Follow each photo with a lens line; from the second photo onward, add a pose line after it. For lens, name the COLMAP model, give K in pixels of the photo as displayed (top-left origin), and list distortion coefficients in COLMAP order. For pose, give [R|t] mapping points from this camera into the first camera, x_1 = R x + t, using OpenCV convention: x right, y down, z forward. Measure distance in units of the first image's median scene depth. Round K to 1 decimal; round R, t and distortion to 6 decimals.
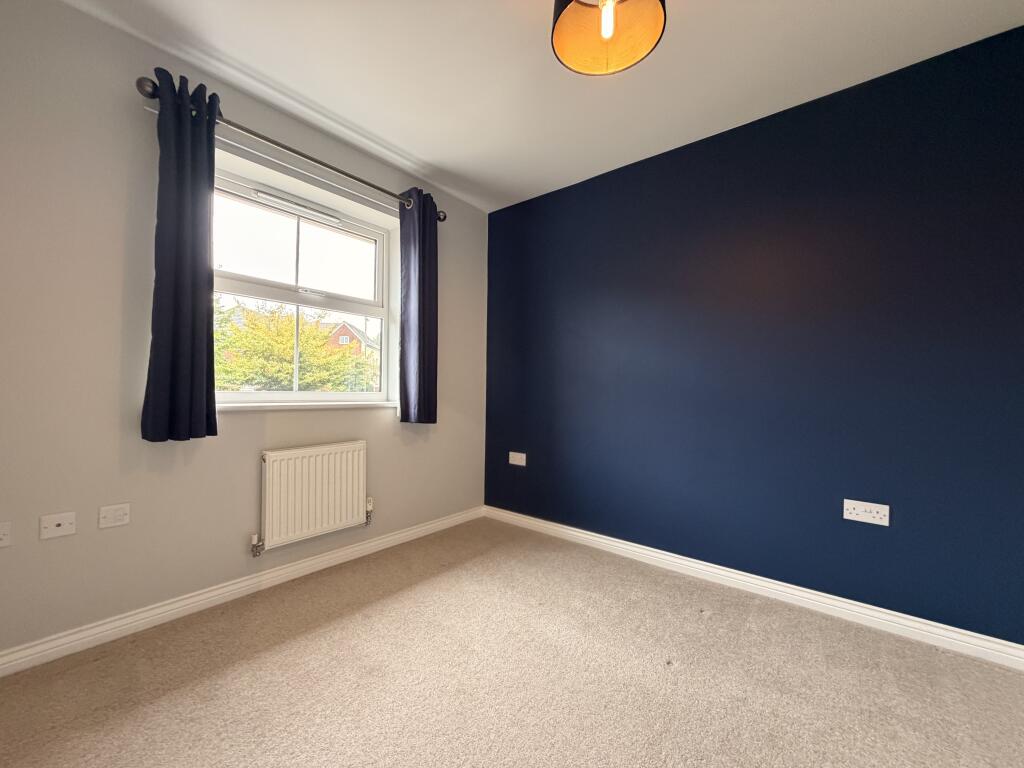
lens RADIAL K [[411.7, 0, 510.5], [0, 411.7, 380.4], [0, 0, 1]] dist [-0.000271, -0.000045]
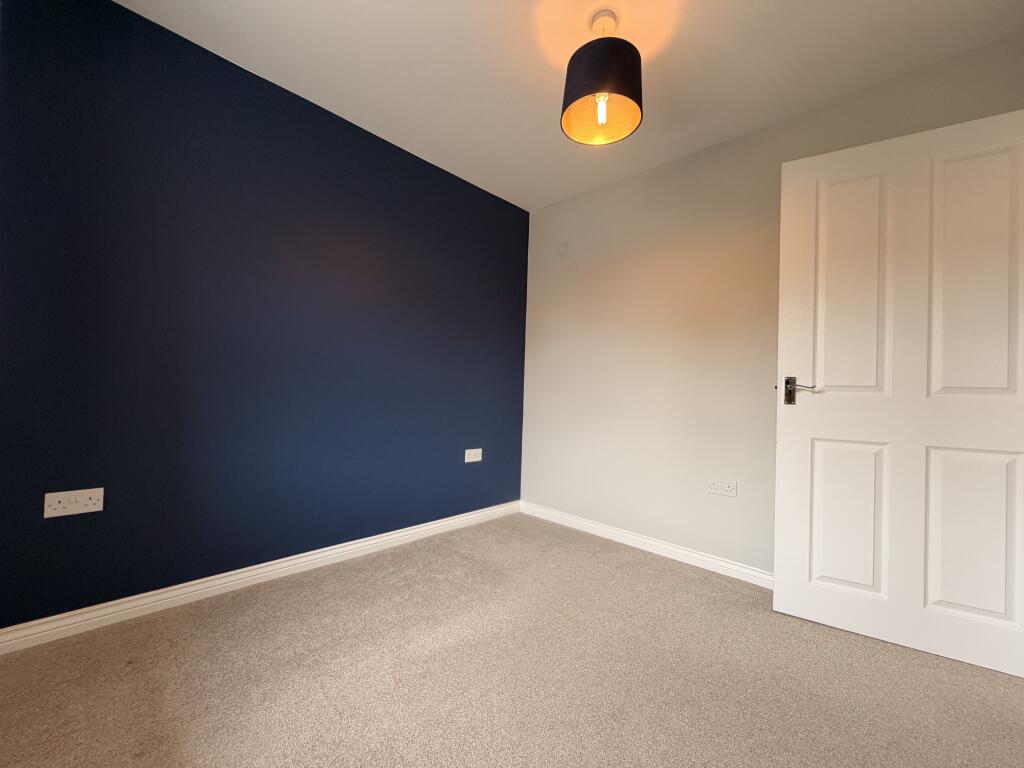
lens RADIAL K [[411.7, 0, 510.5], [0, 411.7, 380.4], [0, 0, 1]] dist [-0.000271, -0.000045]
pose [[0.089968, 0.007992, 0.995913, -0.616118], [-0.052560, 0.998612, -0.003266, 0.020764], [-0.994557, -0.052052, 0.090263, 0.610053]]
